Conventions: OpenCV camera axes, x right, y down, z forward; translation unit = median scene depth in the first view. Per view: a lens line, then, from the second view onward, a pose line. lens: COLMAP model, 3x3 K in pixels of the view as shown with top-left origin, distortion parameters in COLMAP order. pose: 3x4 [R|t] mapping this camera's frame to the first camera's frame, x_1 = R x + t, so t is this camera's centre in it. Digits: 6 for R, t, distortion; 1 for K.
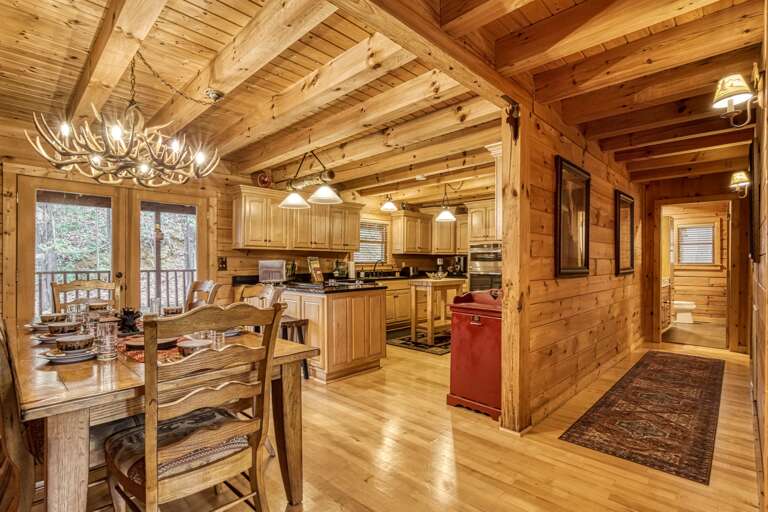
lens RADIAL K [[375.0, 0, 387.7], [0, 375.0, 261.2], [0, 0, 1]] dist [-0.003037, -0.000297]
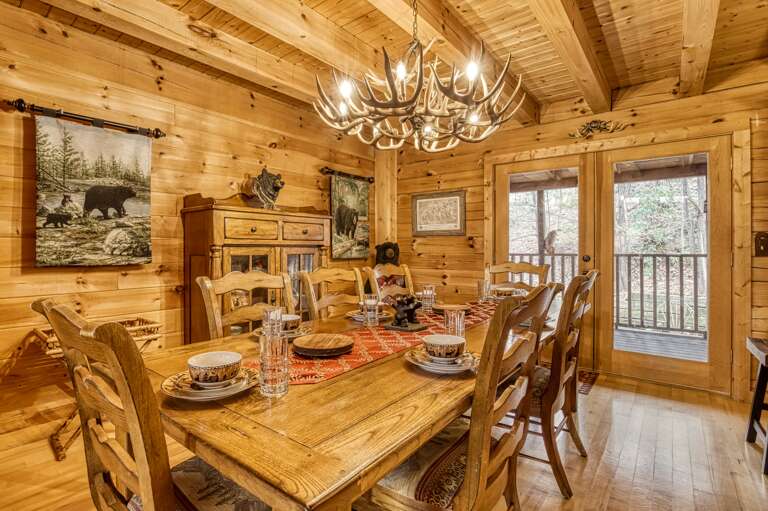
lens RADIAL K [[375.0, 0, 382.4], [0, 375.0, 250.1], [0, 0, 1]] dist [-0.003037, -0.000297]
pose [[0.116449, 0.006142, -0.993178, 0.023842], [0.007751, 0.999945, 0.007093, 0.003388], [0.993166, -0.008524, 0.116395, 0.216615]]
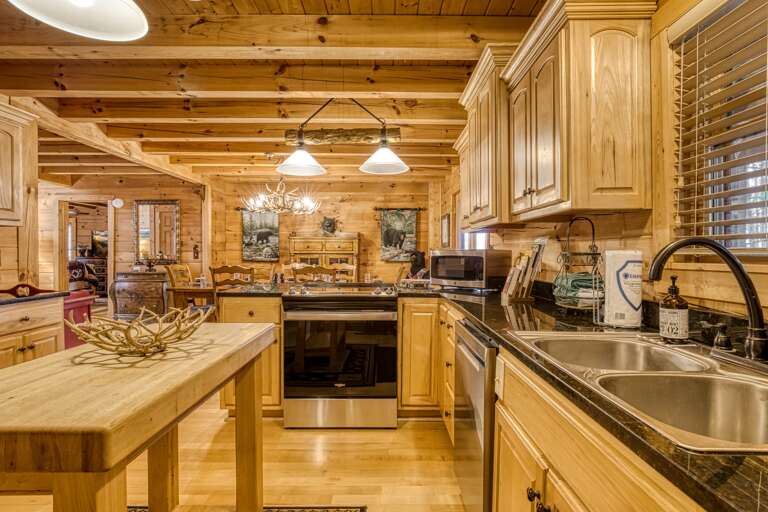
lens RADIAL K [[375.0, 0, 391.1], [0, 375.0, 254.2], [0, 0, 1]] dist [-0.003037, -0.000297]
pose [[-0.692093, -0.002456, -0.721804, 0.139606], [0.000536, 0.999992, -0.003917, 0.006065], [0.721808, -0.003098, -0.692086, 1.085729]]
